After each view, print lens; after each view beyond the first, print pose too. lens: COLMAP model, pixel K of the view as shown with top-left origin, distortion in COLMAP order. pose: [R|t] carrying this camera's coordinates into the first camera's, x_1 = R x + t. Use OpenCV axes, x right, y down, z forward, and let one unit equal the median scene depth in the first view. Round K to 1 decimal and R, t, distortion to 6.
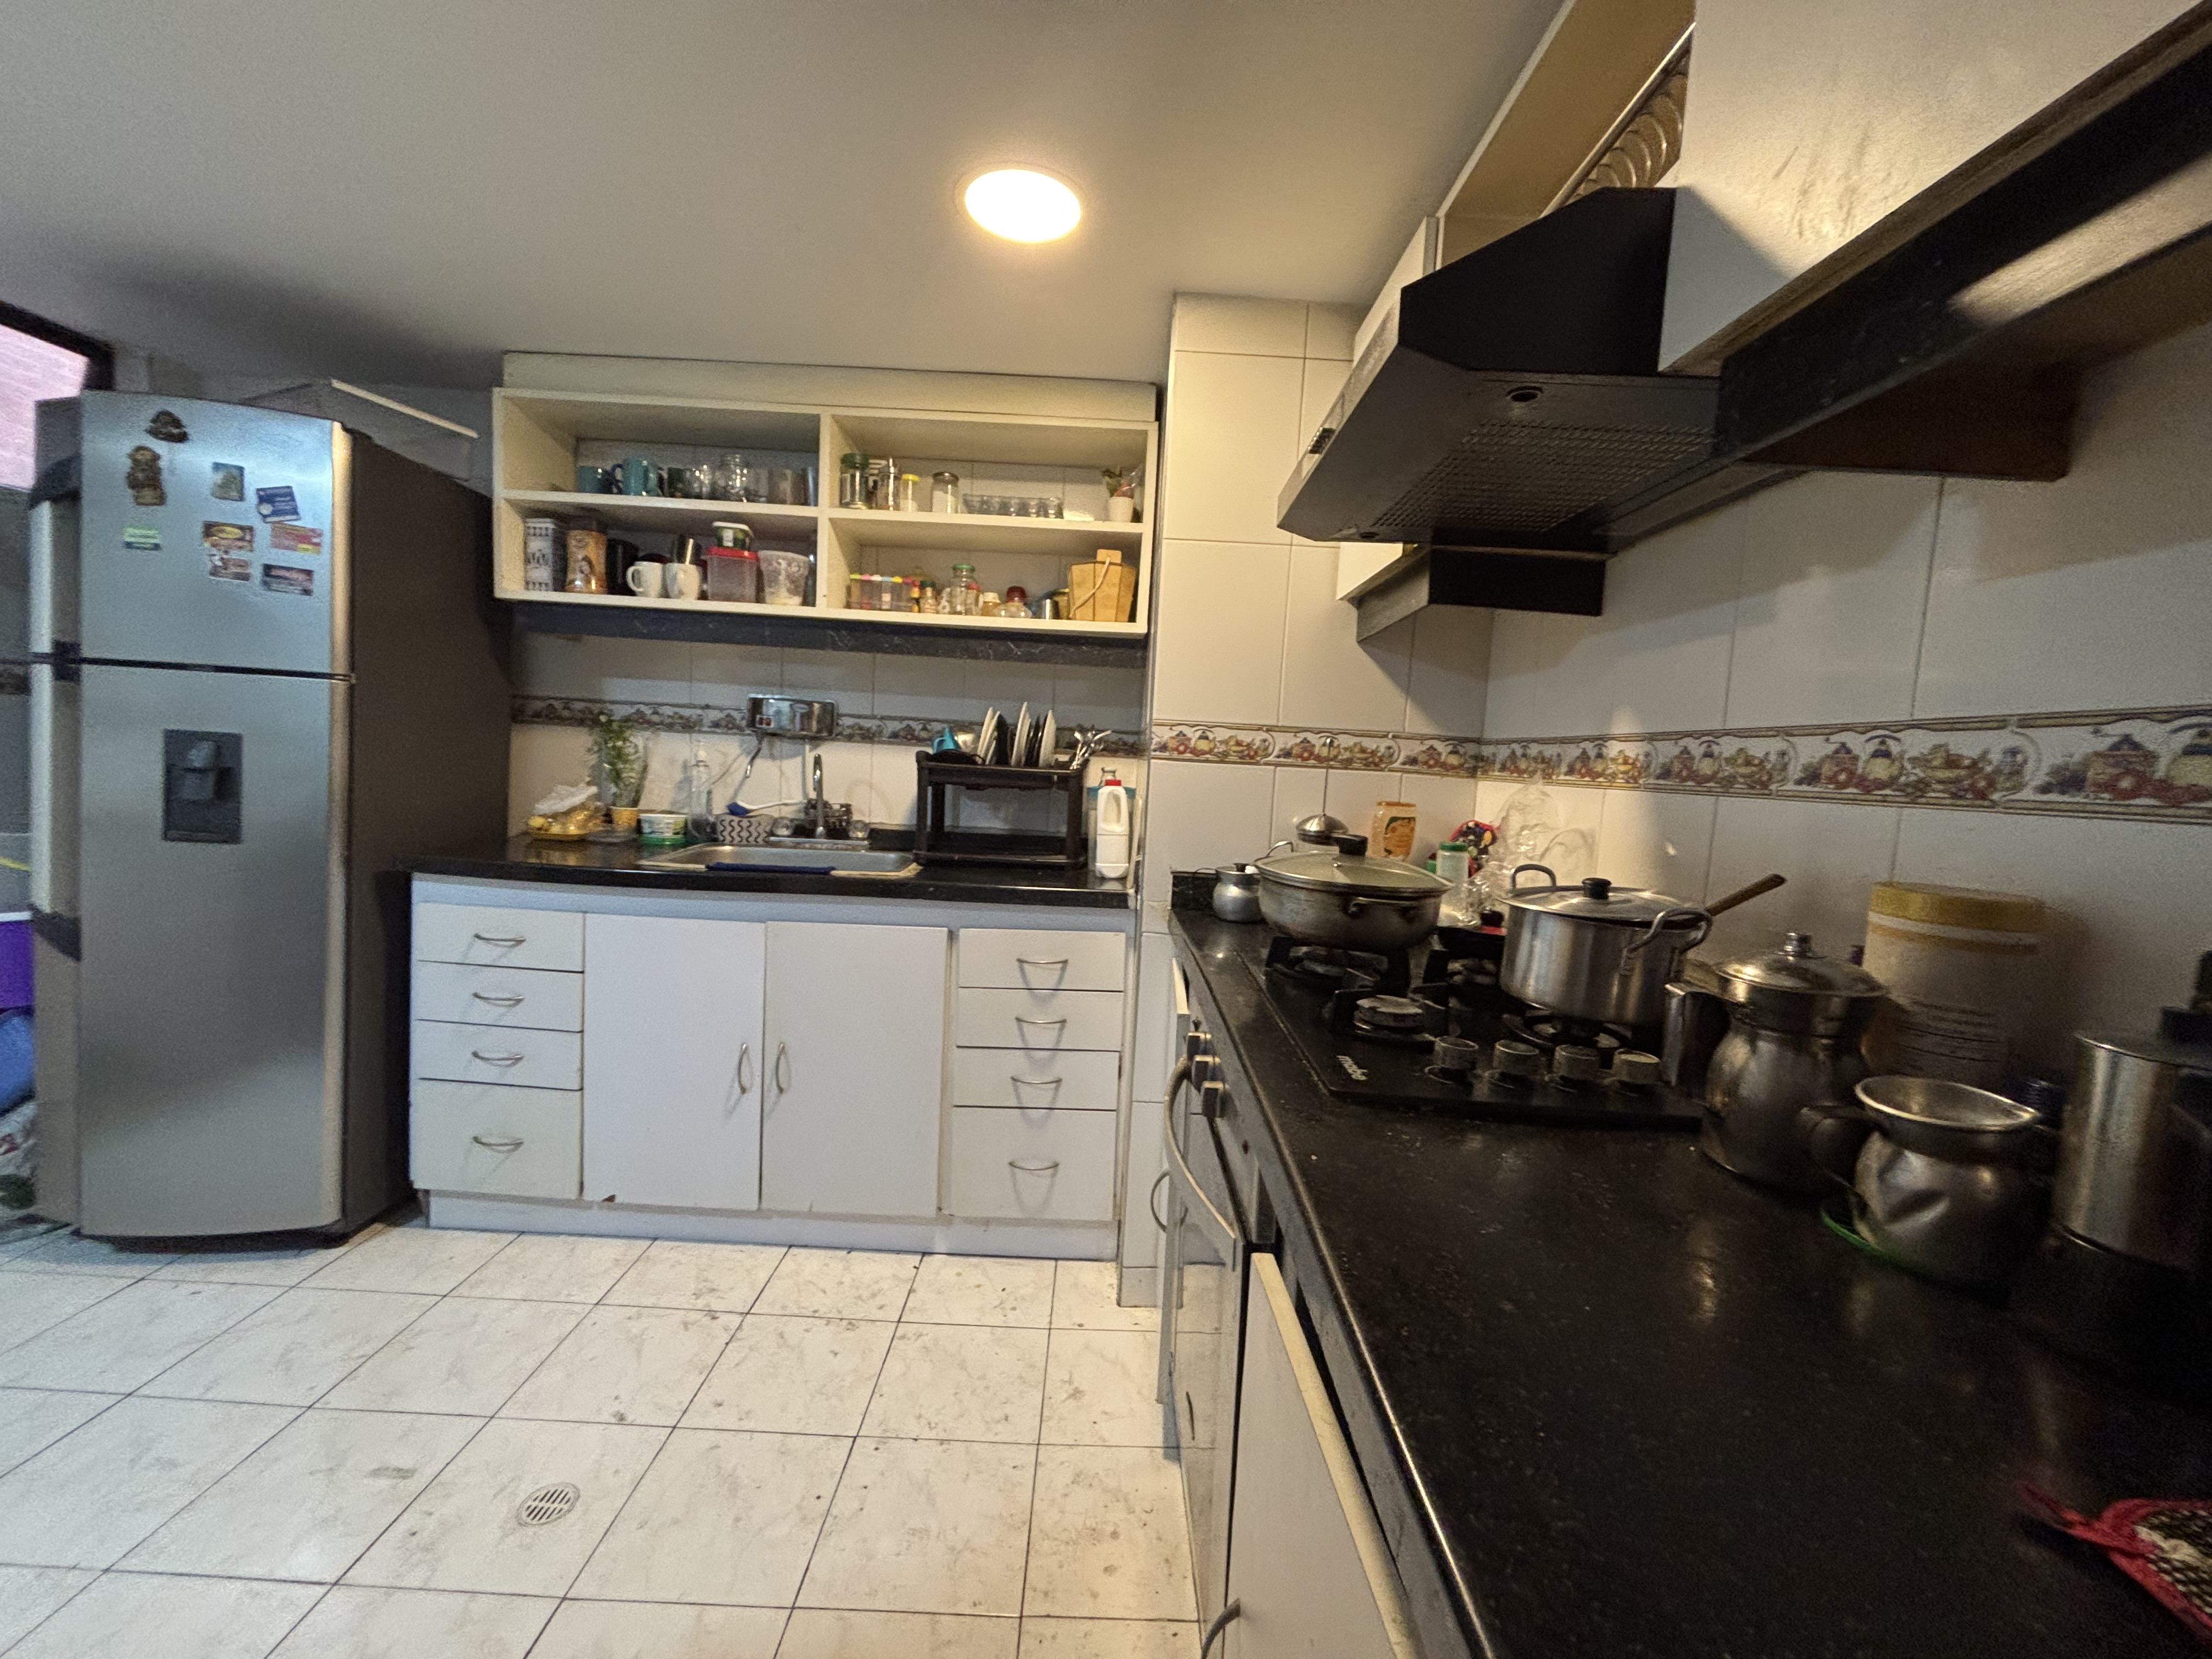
lens RADIAL K [[869.9, 0, 1106.0], [0, 869.9, 829.5], [0, 0, 1]] dist [0.001852, 0.000045]
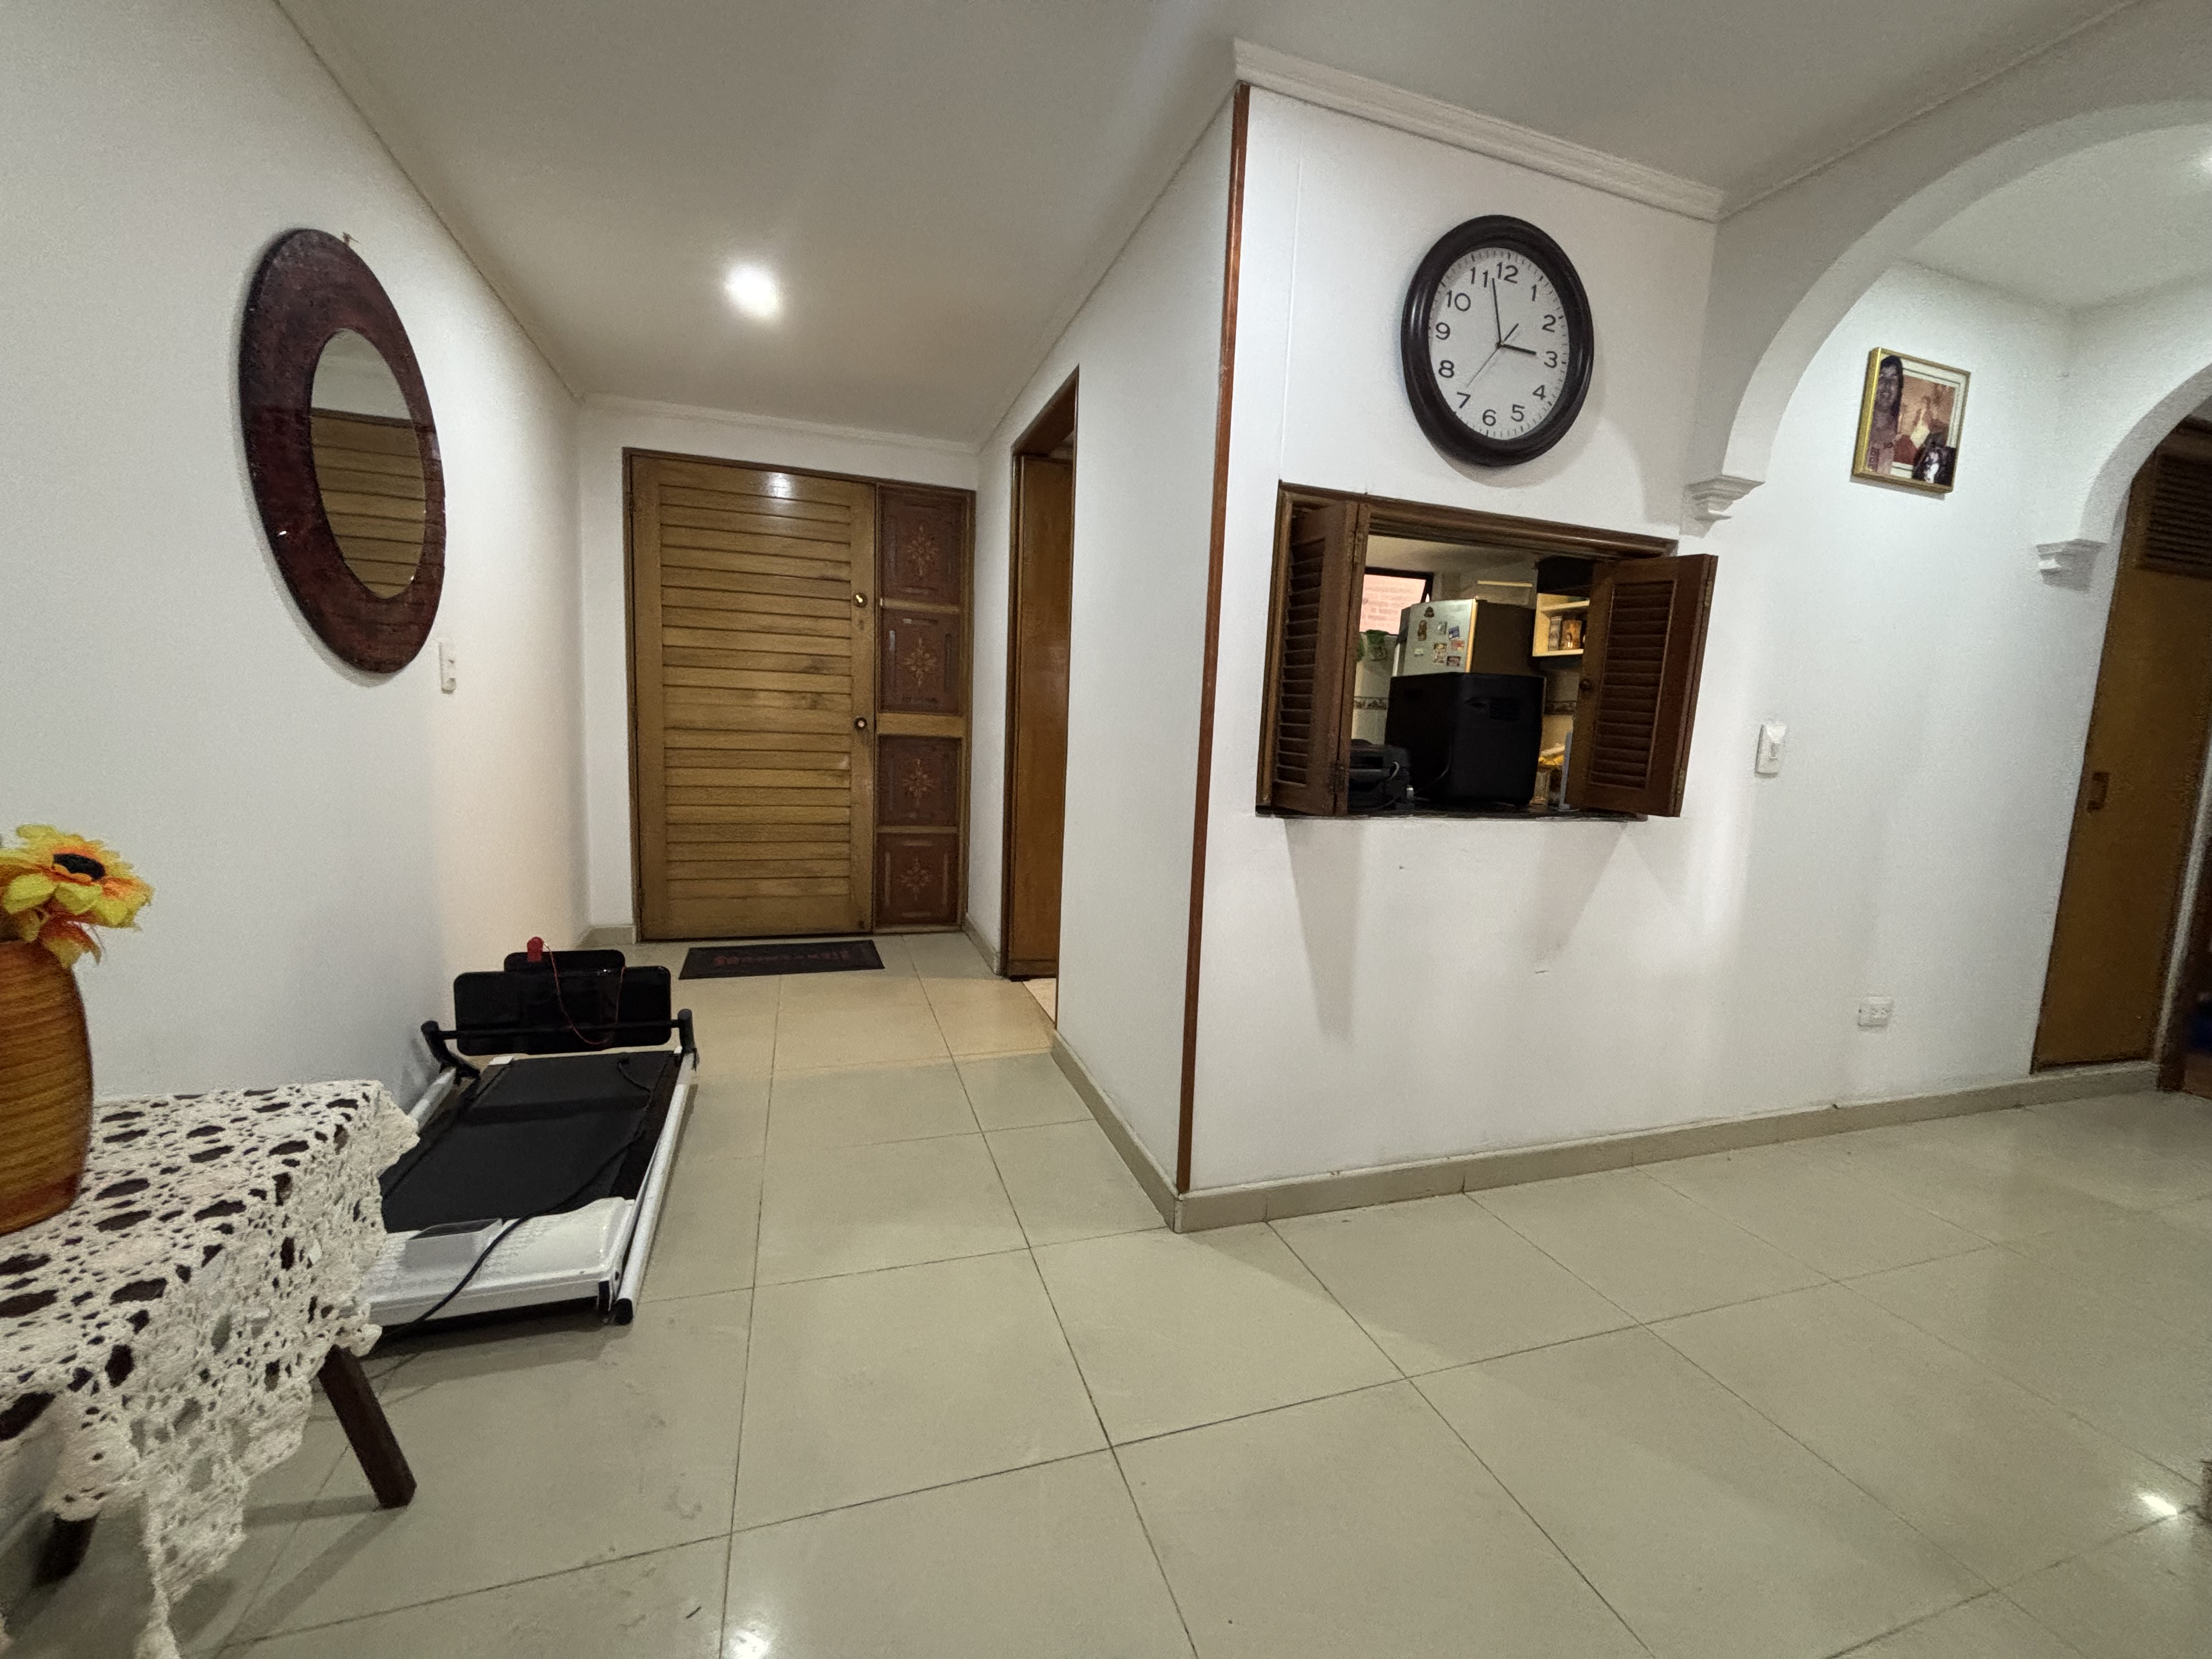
lens RADIAL K [[887.0, 0, 1106.0], [0, 887.0, 829.5], [0, 0, 1]] dist [-0.017609, 0.009030]
pose [[0.317970, 0.081952, -0.944552, 1.273781], [-0.111141, 0.992610, 0.048707, 0.207001], [0.941564, 0.089491, 0.324729, -0.810011]]
